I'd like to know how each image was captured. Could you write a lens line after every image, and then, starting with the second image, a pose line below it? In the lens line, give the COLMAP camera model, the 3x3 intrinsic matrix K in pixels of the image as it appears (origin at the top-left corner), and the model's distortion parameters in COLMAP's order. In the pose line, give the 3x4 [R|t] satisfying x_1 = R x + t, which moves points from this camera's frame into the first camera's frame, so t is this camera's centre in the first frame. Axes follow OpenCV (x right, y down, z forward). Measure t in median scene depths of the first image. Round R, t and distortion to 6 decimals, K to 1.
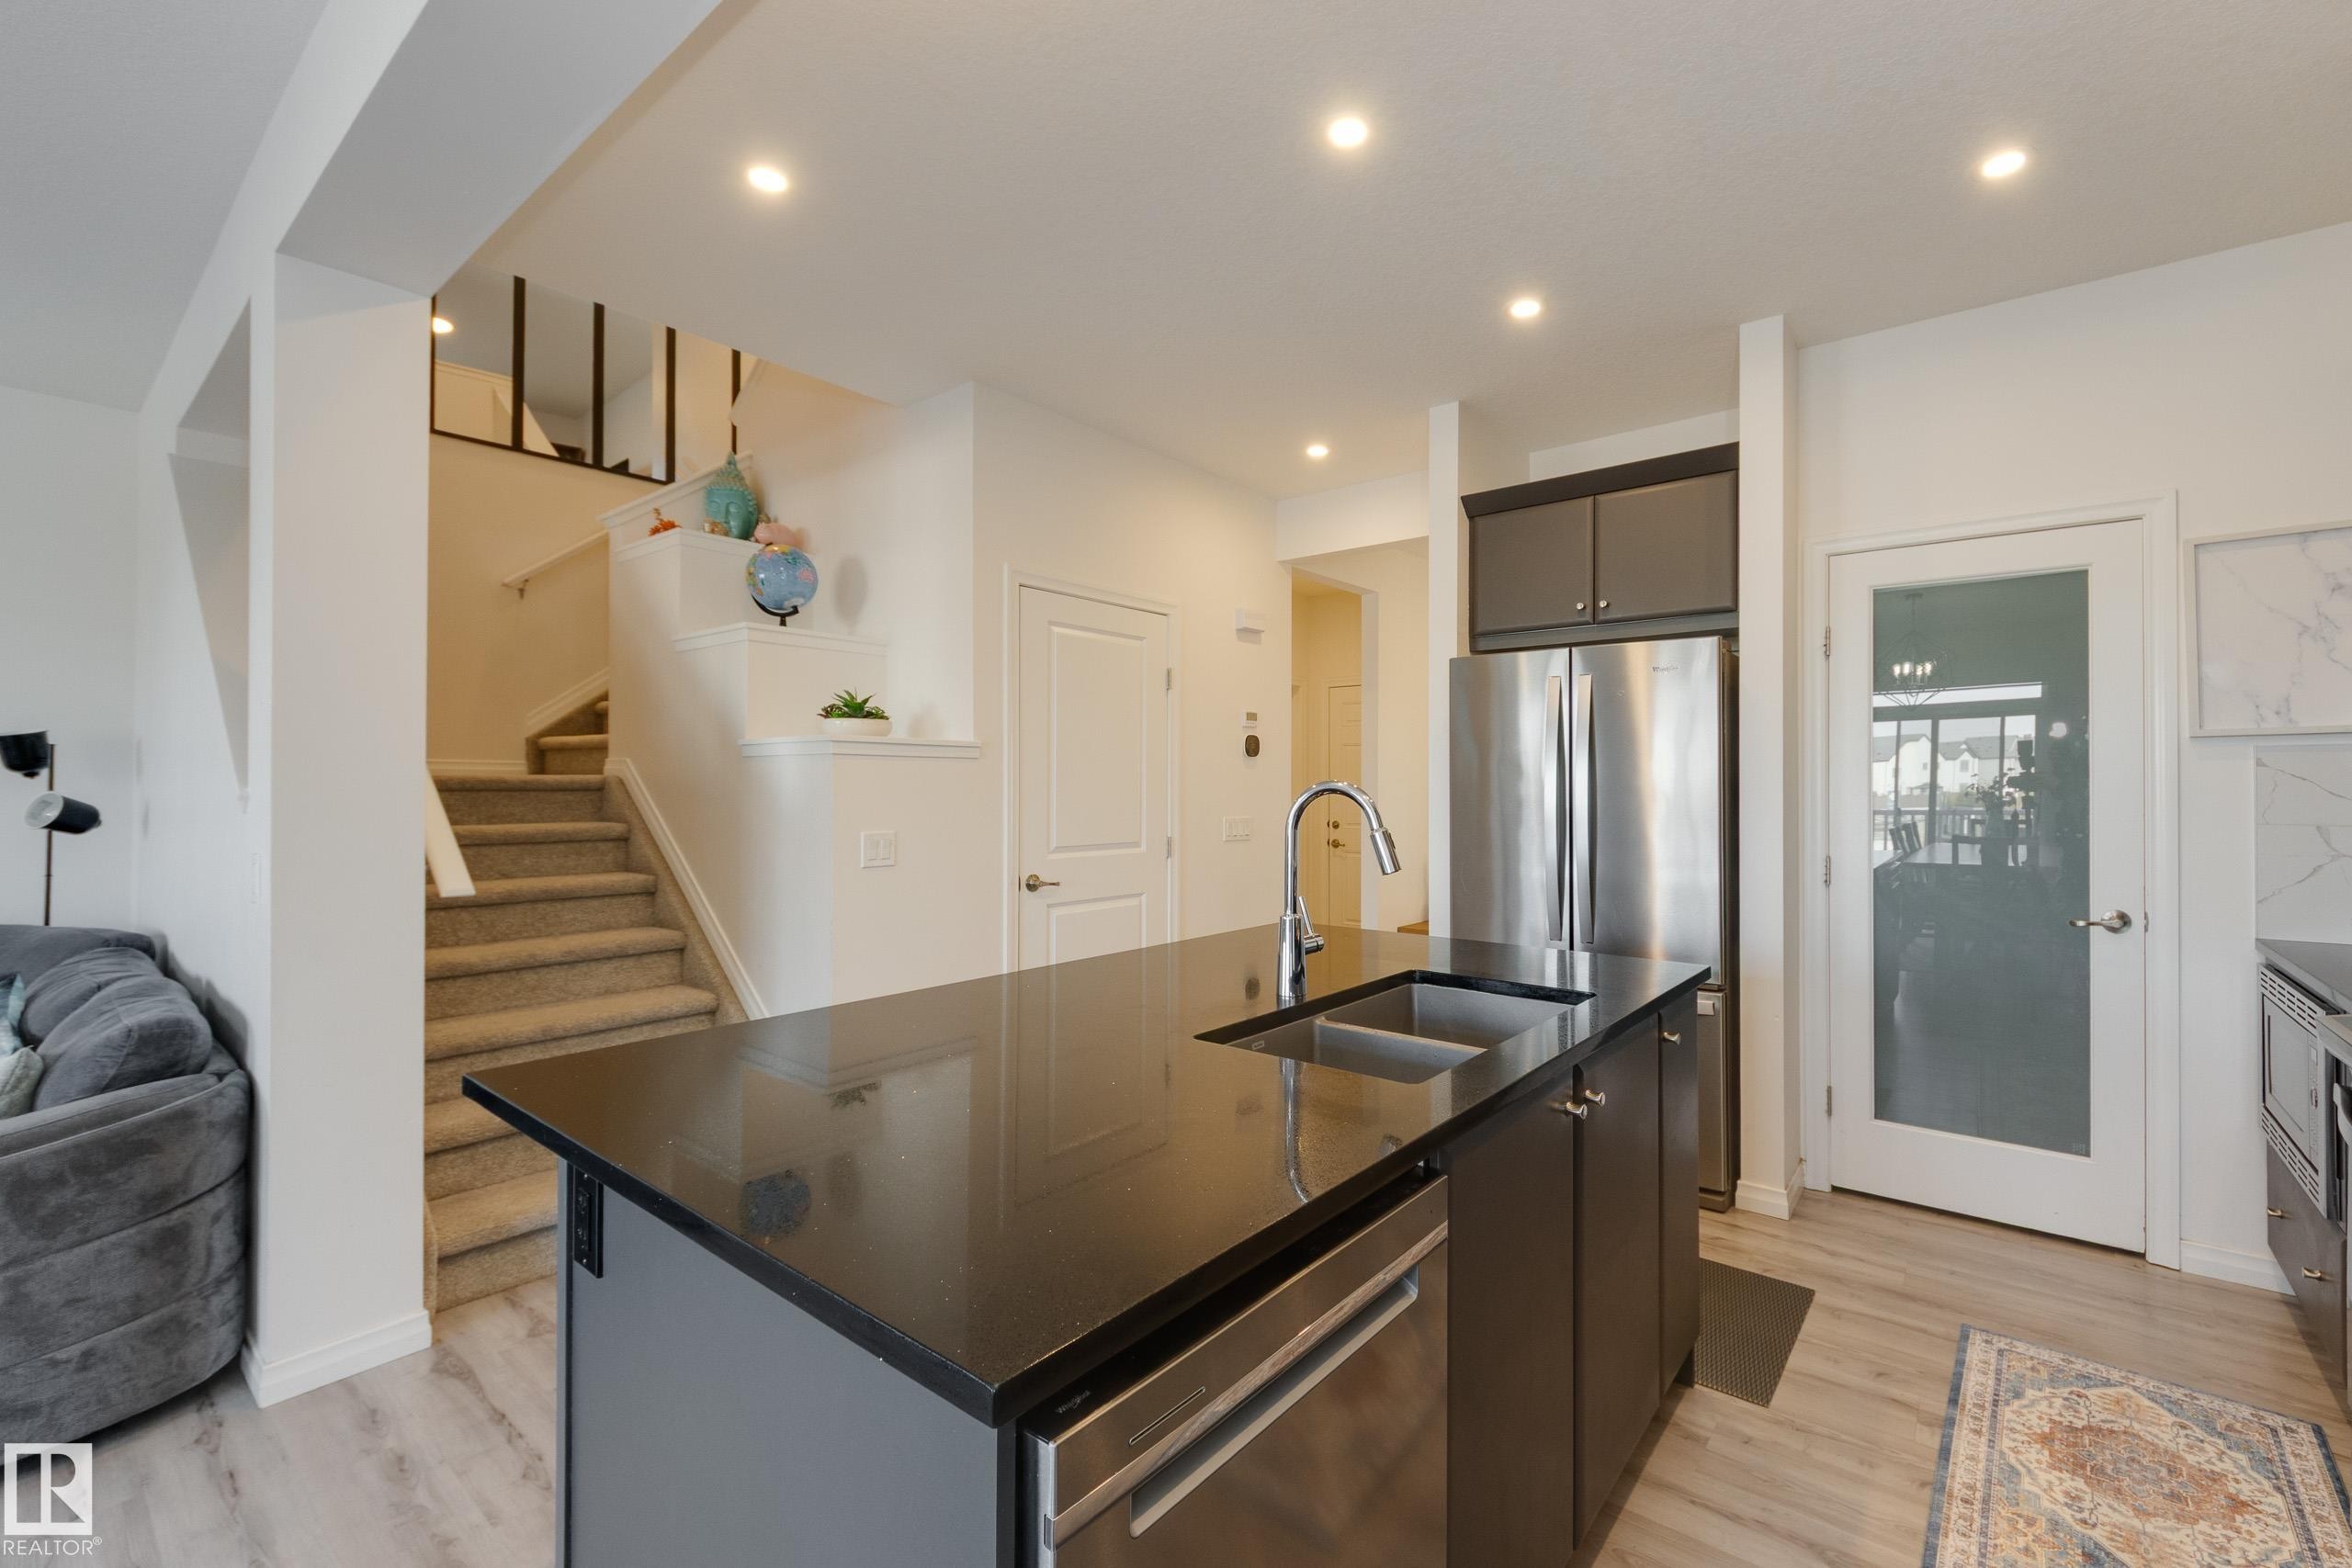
lens RADIAL K [[975.2, 0, 1259.1], [0, 975.2, 774.6], [0, 0, 1]] dist [0.004745, -0.004931]
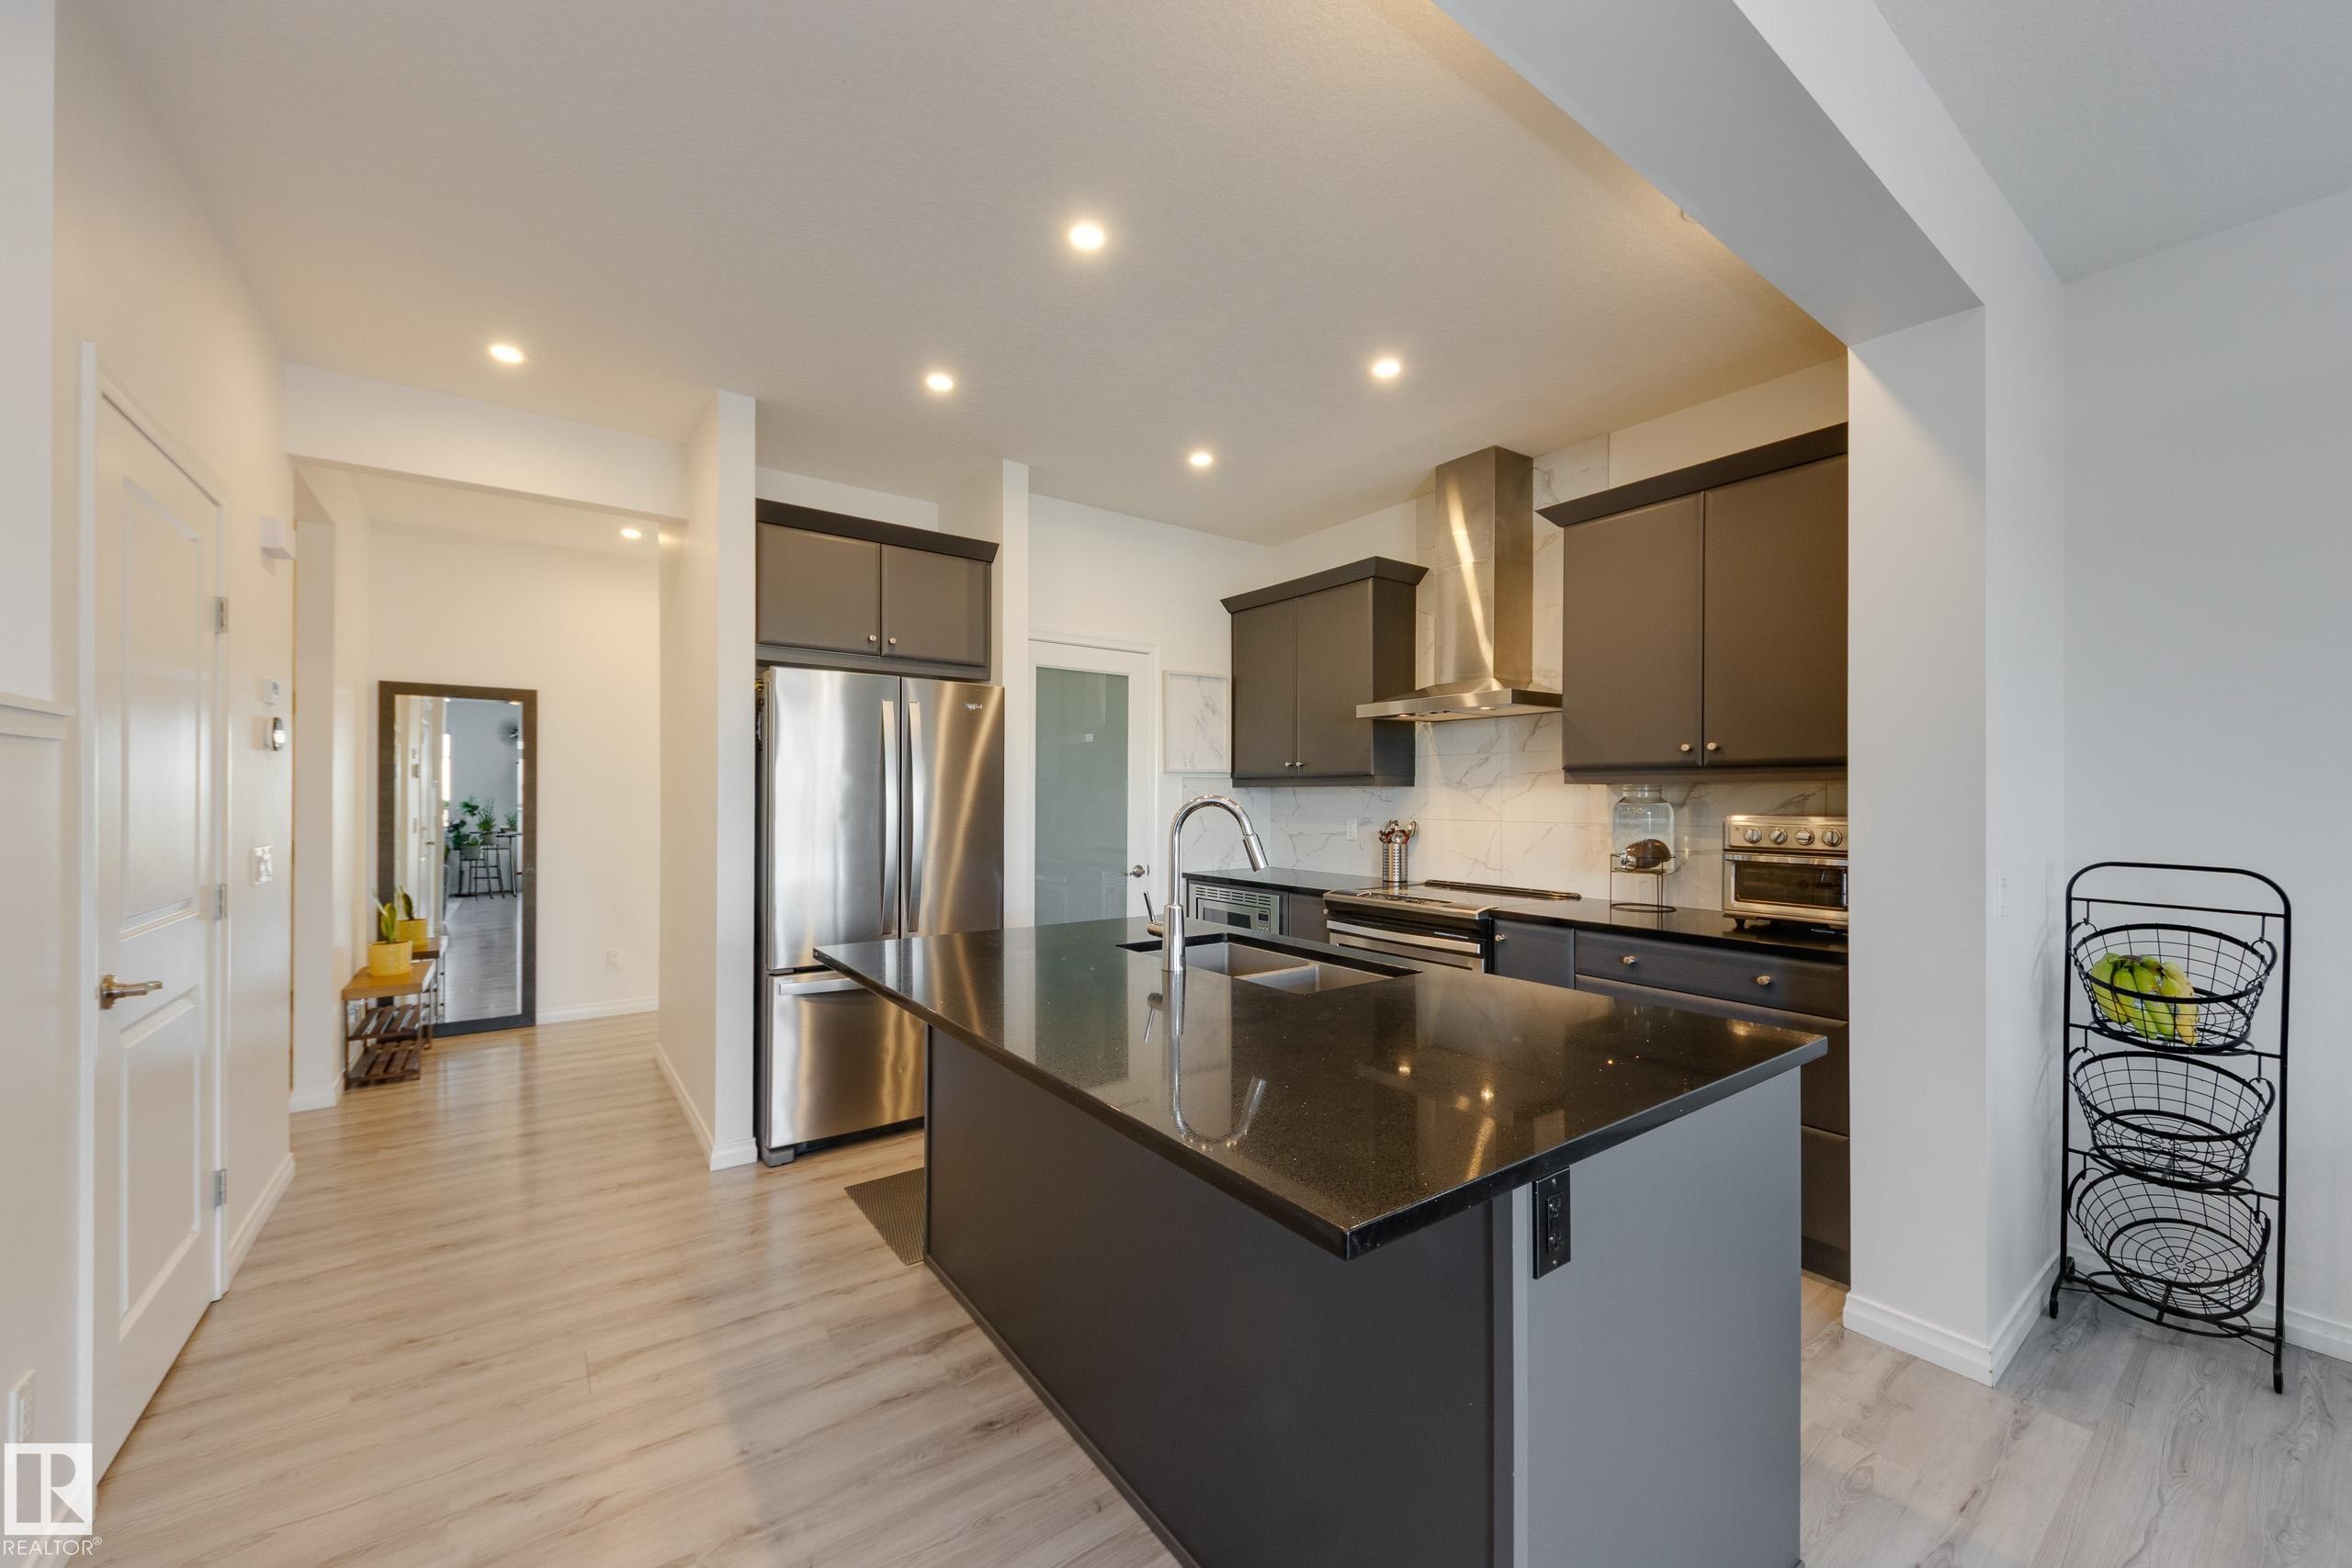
lens RADIAL K [[894.6, 0, 1165.3], [0, 894.6, 793.2], [0, 0, 1]] dist [-0.001522, -0.000734]
pose [[0.280778, 0.002590, 0.959769, -0.730323], [-0.013060, 0.999914, 0.001122, 0.001068], [-0.959684, -0.012850, 0.280788, 0.490814]]
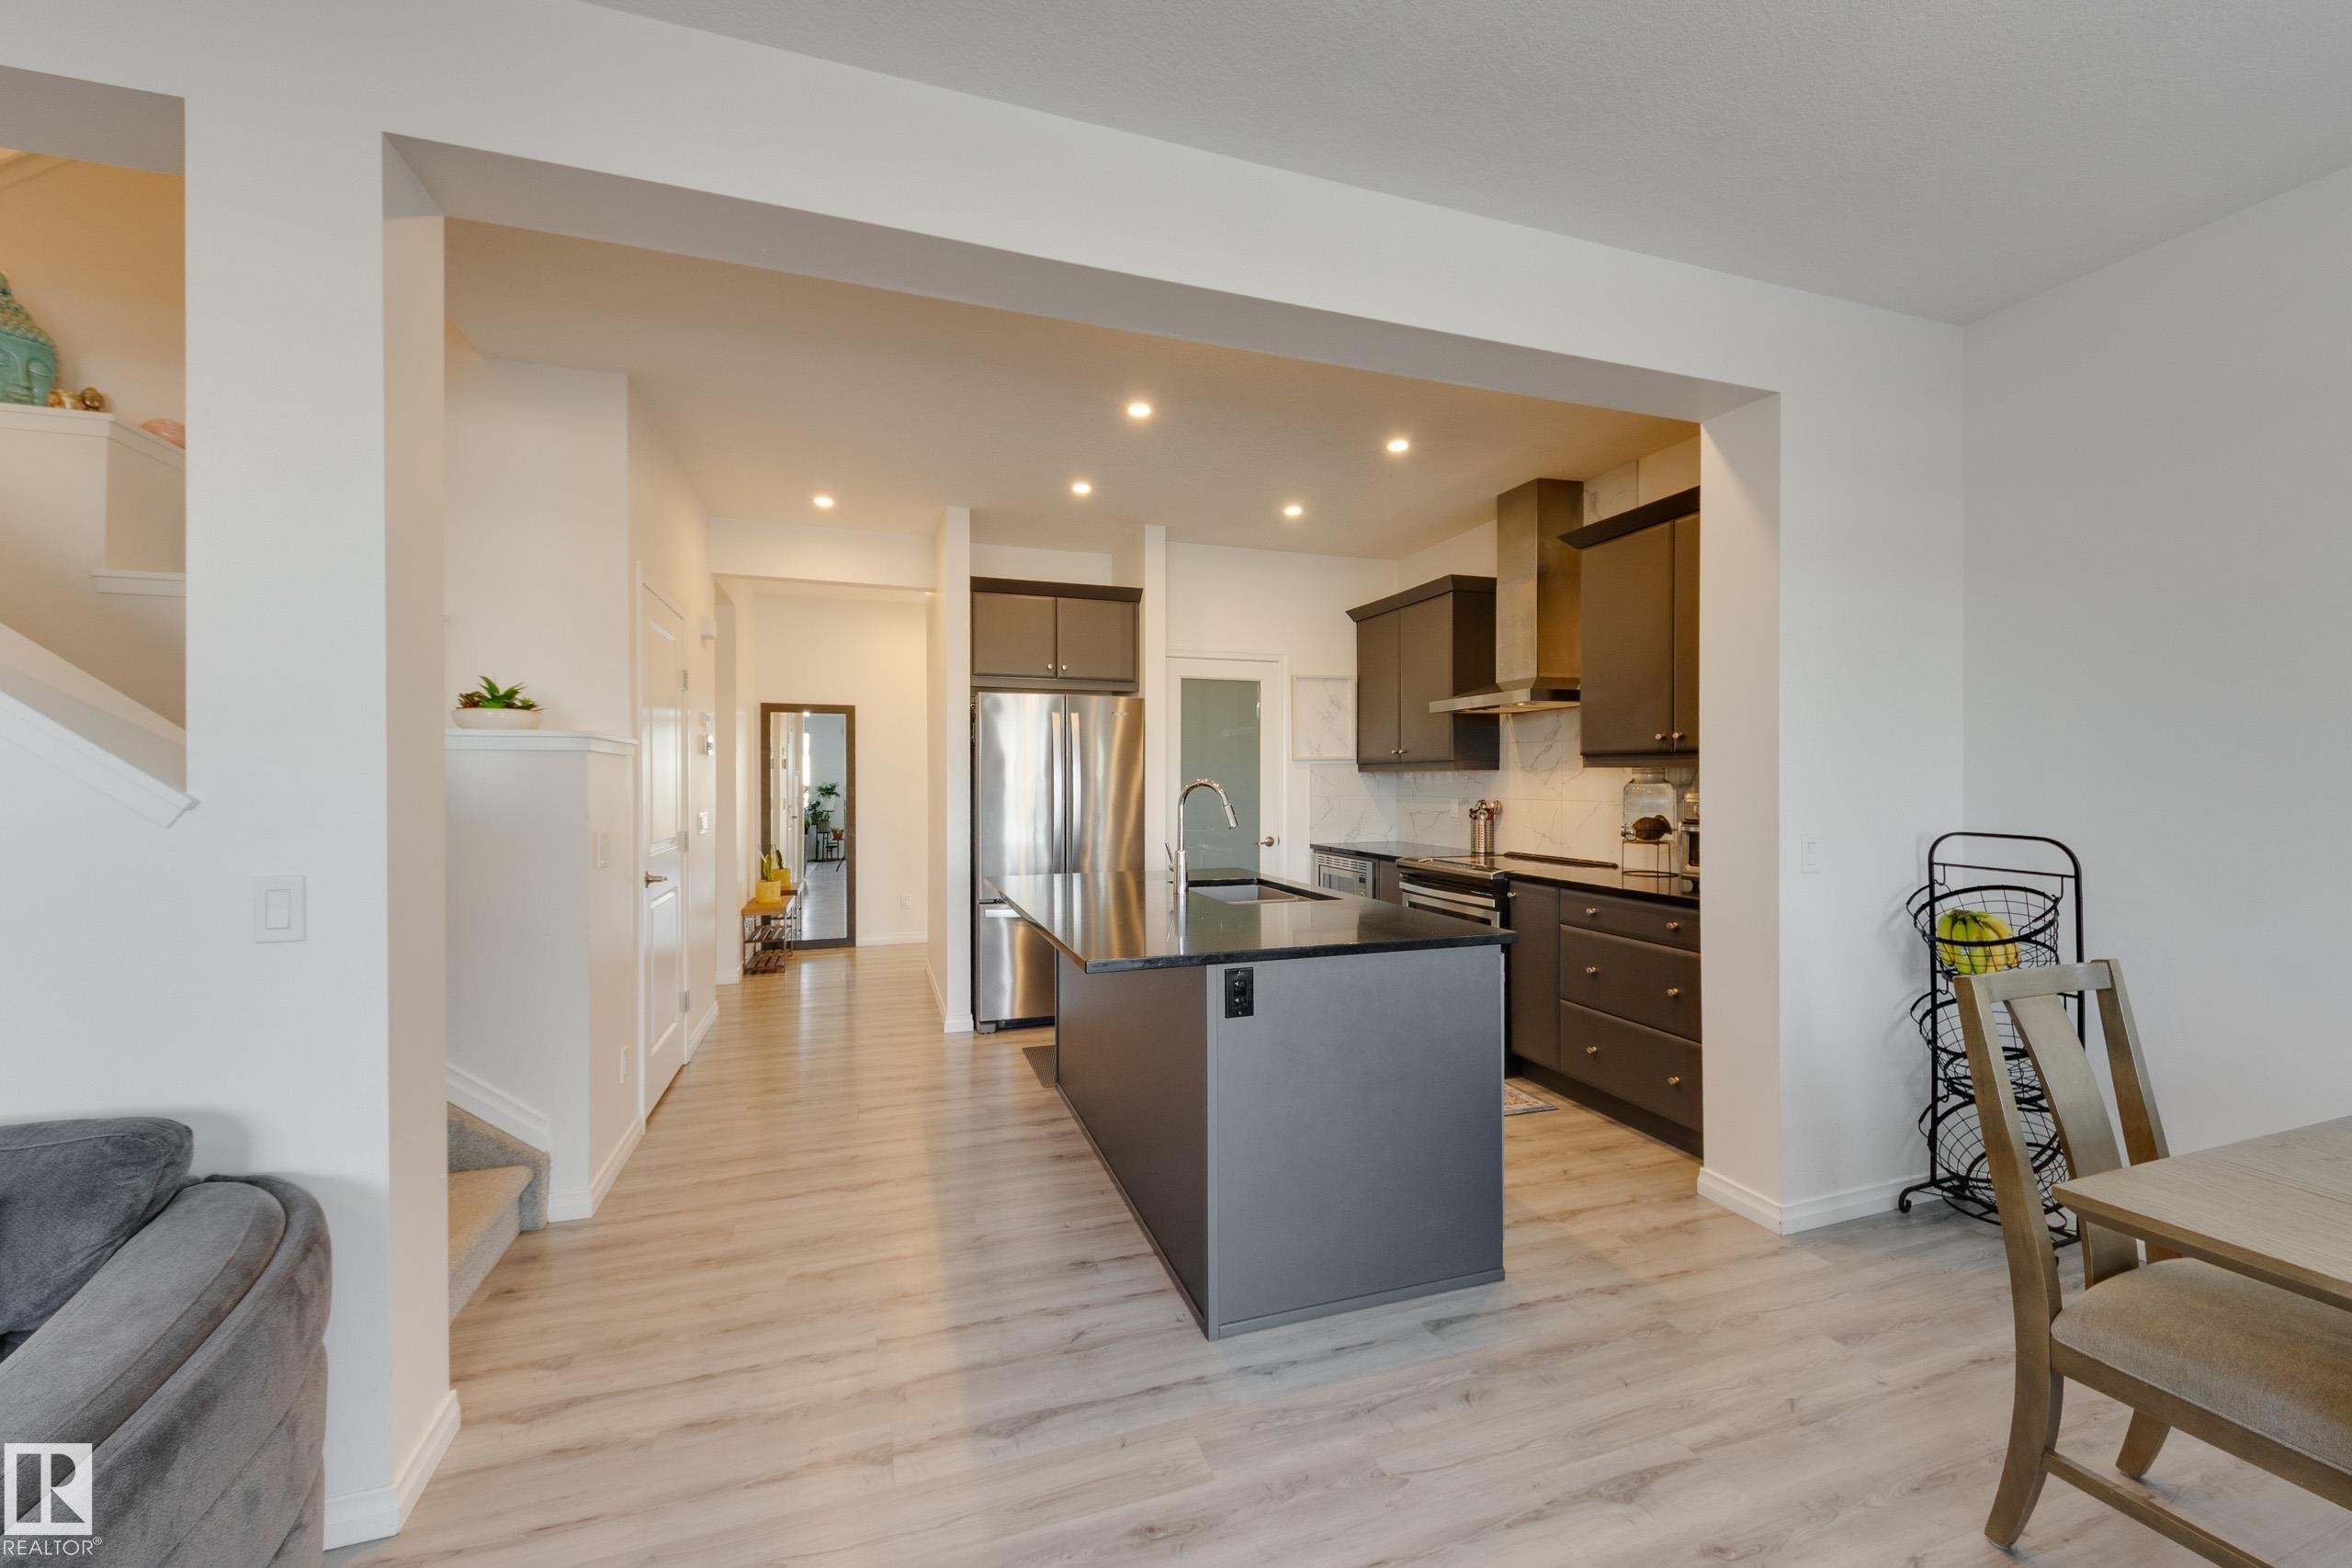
lens RADIAL K [[912.6, 0, 1160.4], [0, 912.6, 784.3], [0, 0, 1]] dist [0.001749, -0.001036]
pose [[0.562115, -0.006148, 0.827036, -1.010230], [-0.006896, 0.999903, 0.012120, -0.003725], [-0.827030, -0.012517, 0.562018, 0.033632]]
